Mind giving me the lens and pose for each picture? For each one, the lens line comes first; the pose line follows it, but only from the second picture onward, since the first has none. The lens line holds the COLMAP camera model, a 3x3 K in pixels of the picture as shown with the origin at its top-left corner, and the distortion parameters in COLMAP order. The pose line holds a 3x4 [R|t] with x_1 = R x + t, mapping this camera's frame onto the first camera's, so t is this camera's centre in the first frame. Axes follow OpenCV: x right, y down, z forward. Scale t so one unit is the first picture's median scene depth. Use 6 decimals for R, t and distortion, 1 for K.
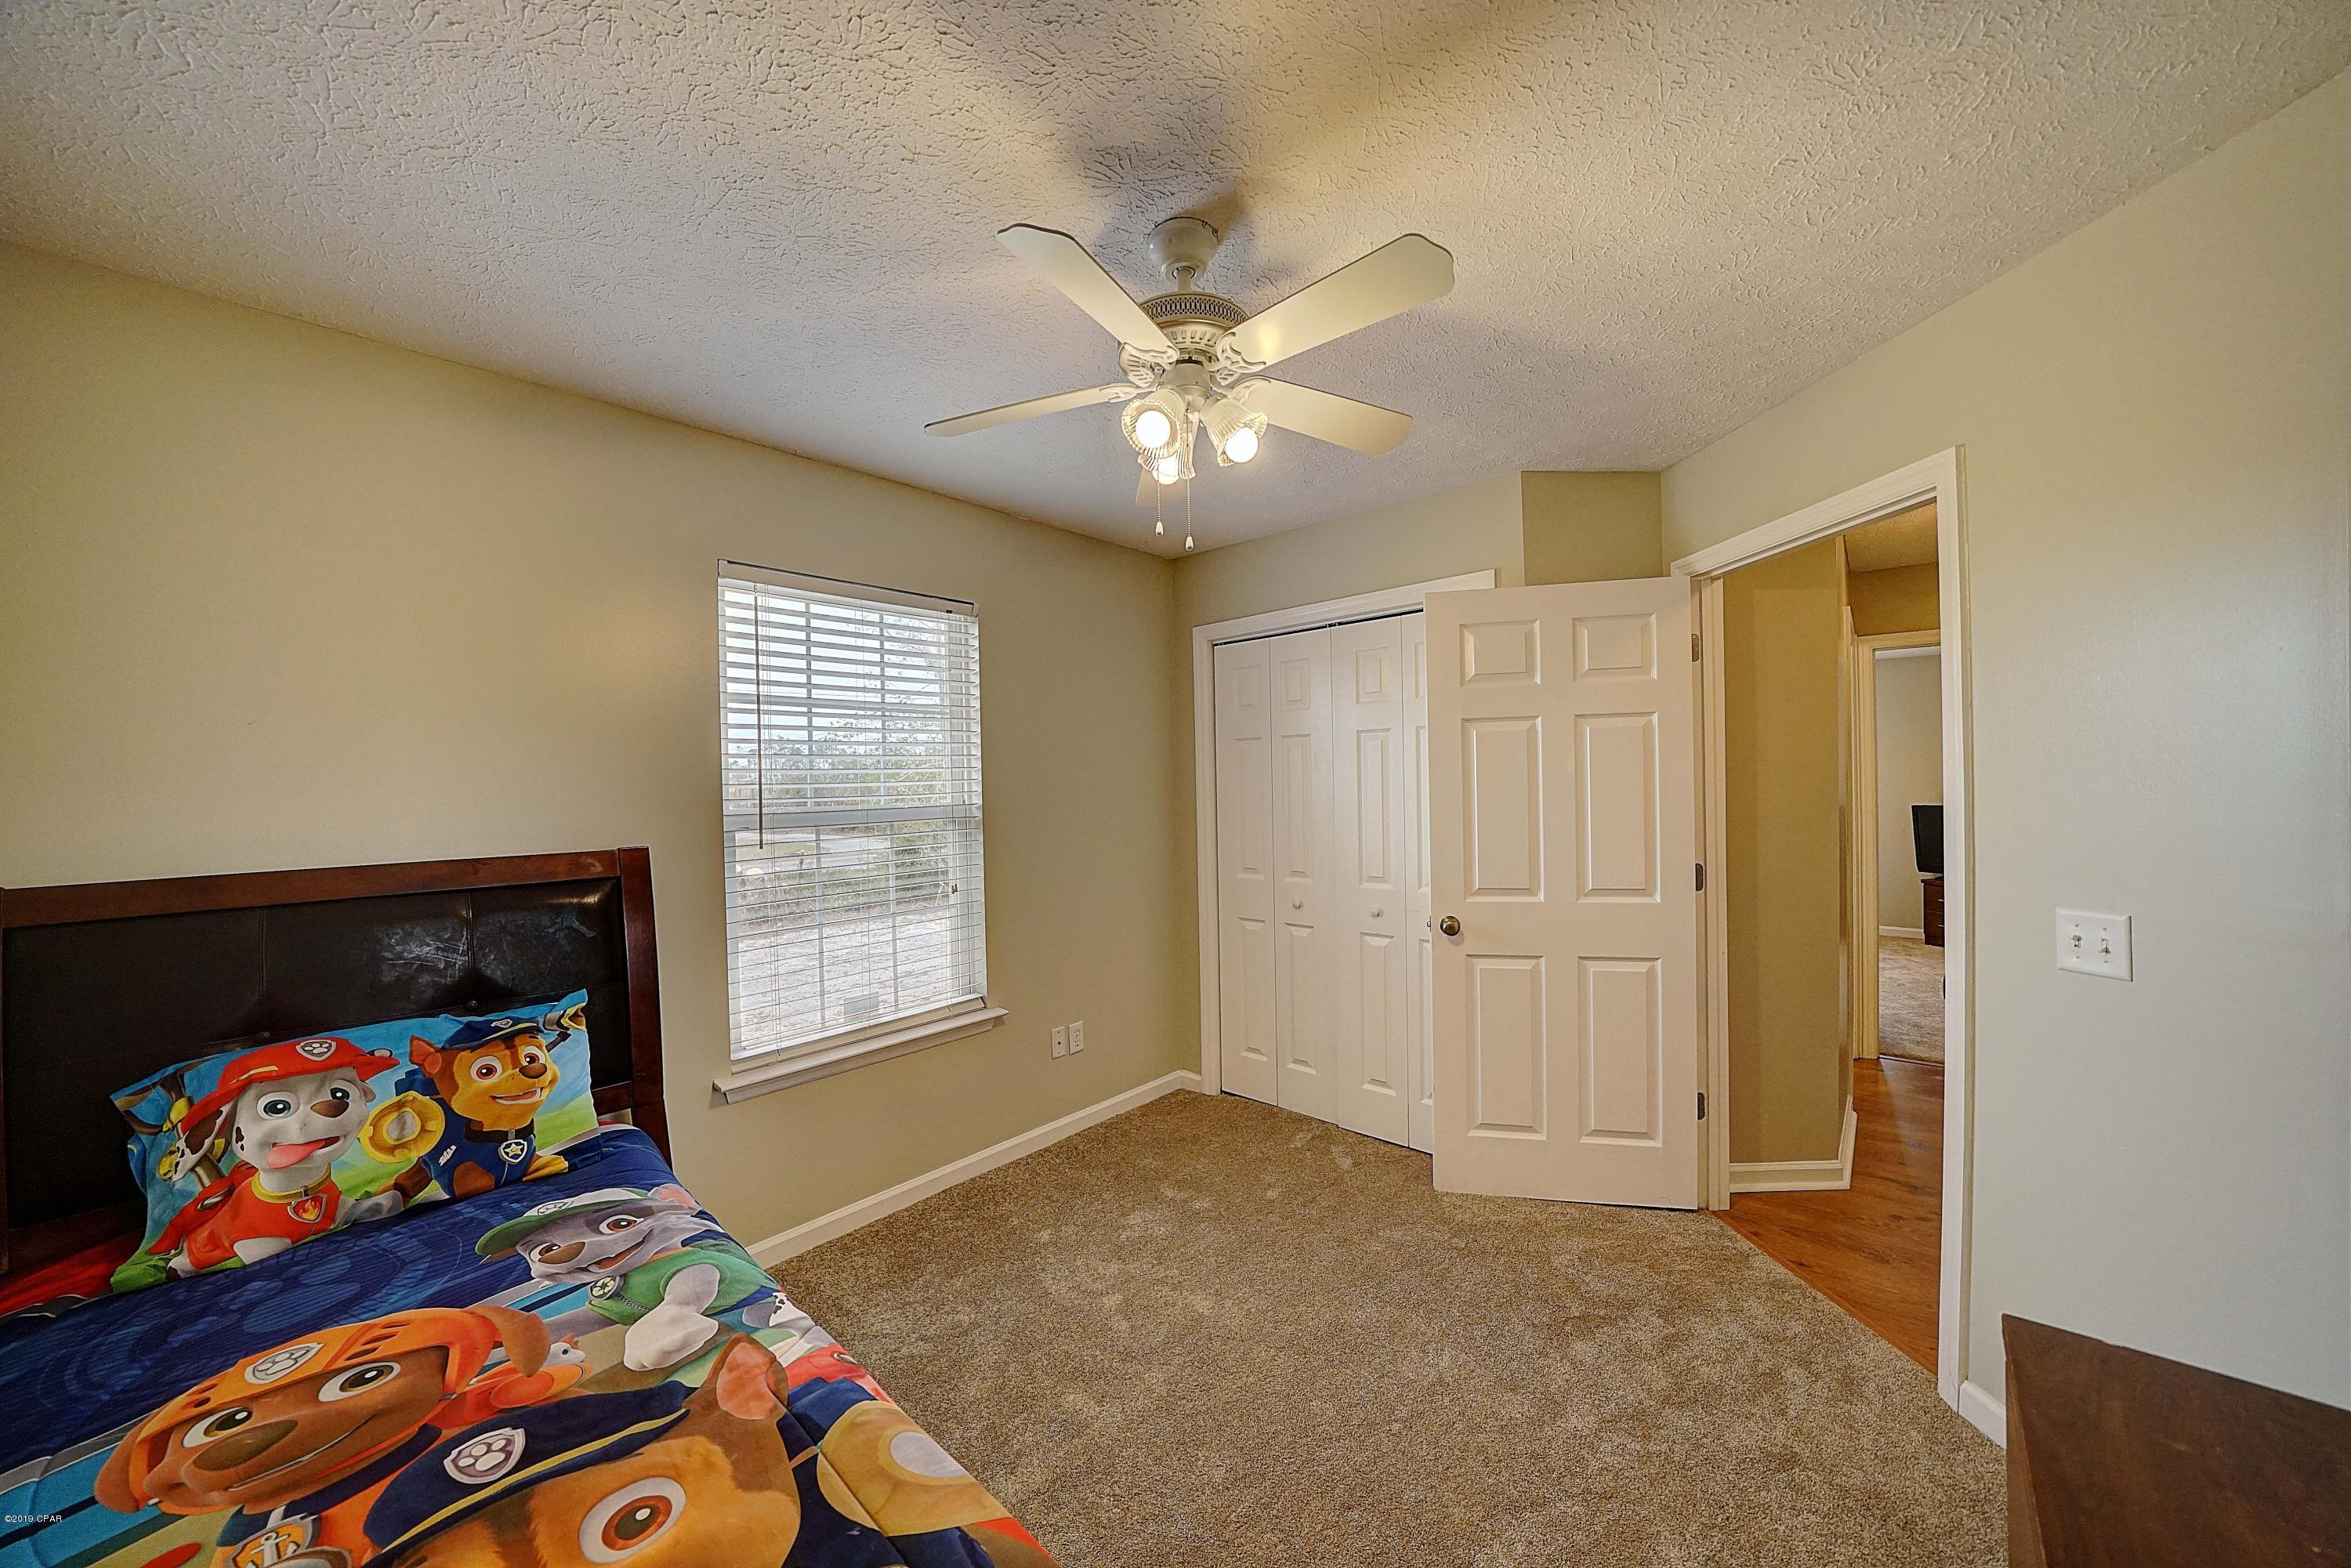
lens RADIAL K [[808.9, 0, 1163.5], [0, 808.9, 793.3], [0, 0, 1]] dist [-0.025491, 0.000138]
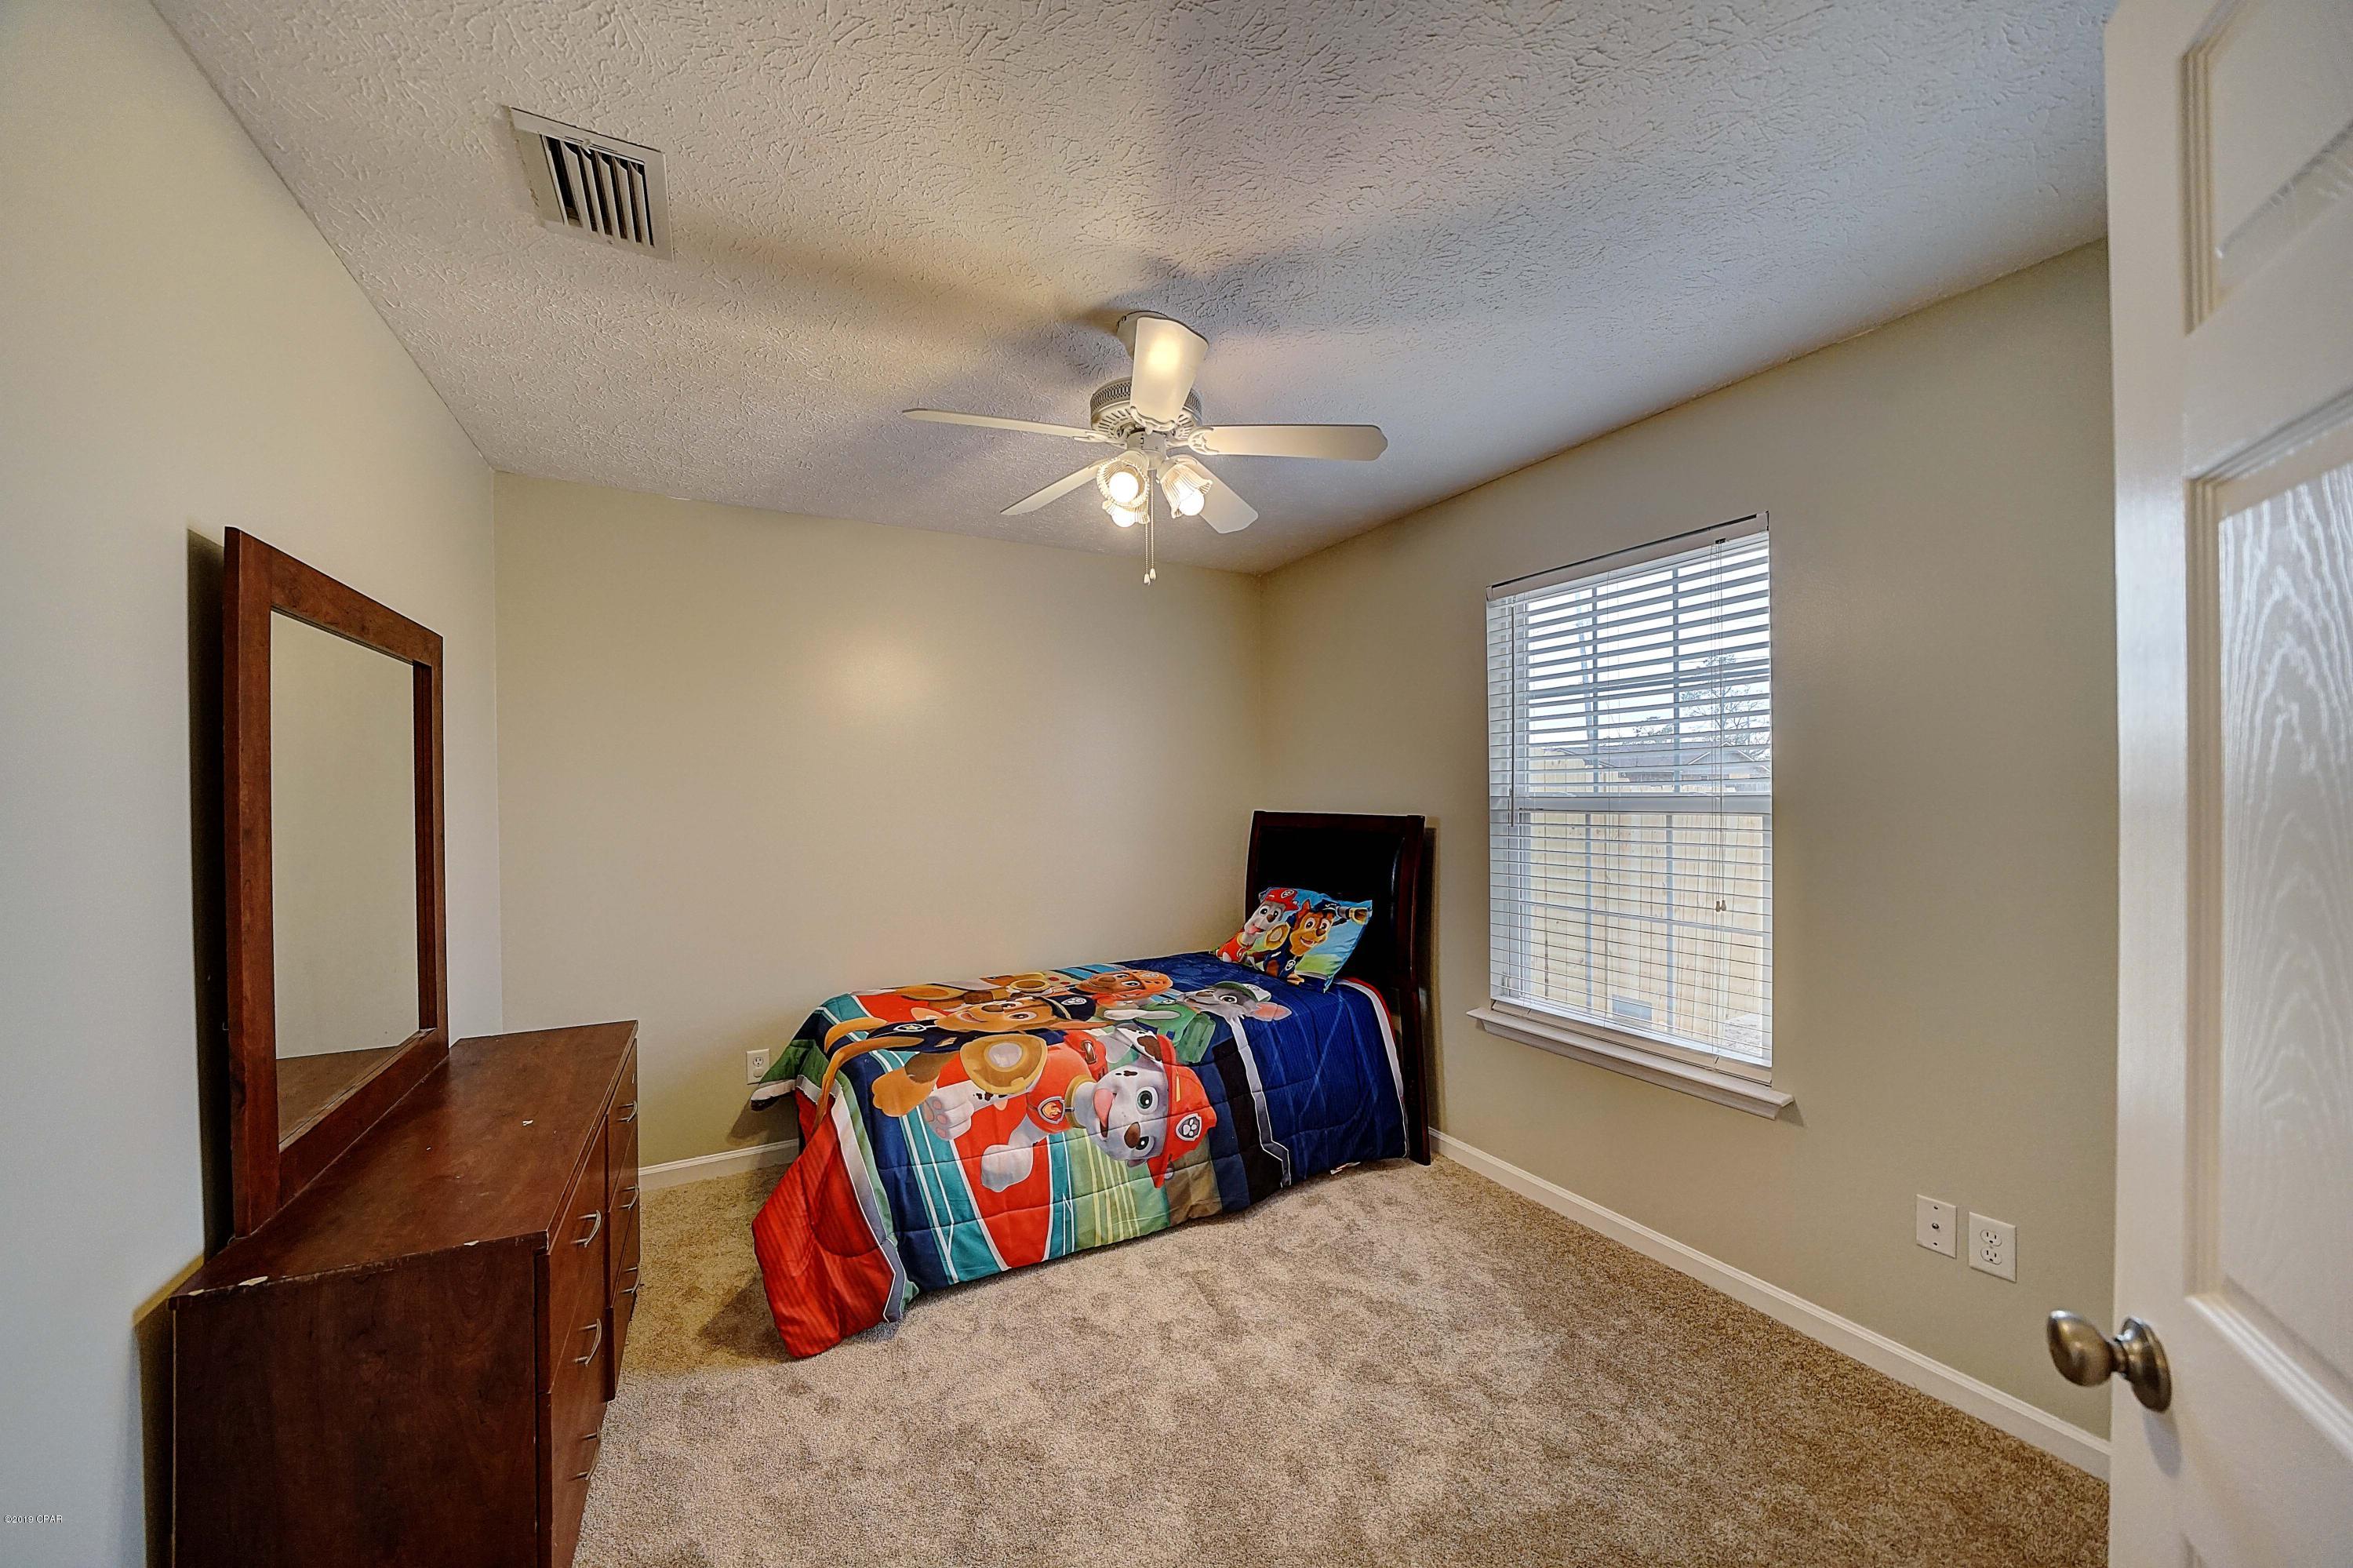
lens RADIAL K [[809.6, 0, 1164.5], [0, 809.6, 793.3], [0, 0, 1]] dist [-0.025491, 0.000138]
pose [[-0.351840, 0.042852, -0.935079, 0.847885], [0.023665, 0.999039, 0.036879, -0.038503], [0.935761, -0.009153, -0.352516, 1.057724]]
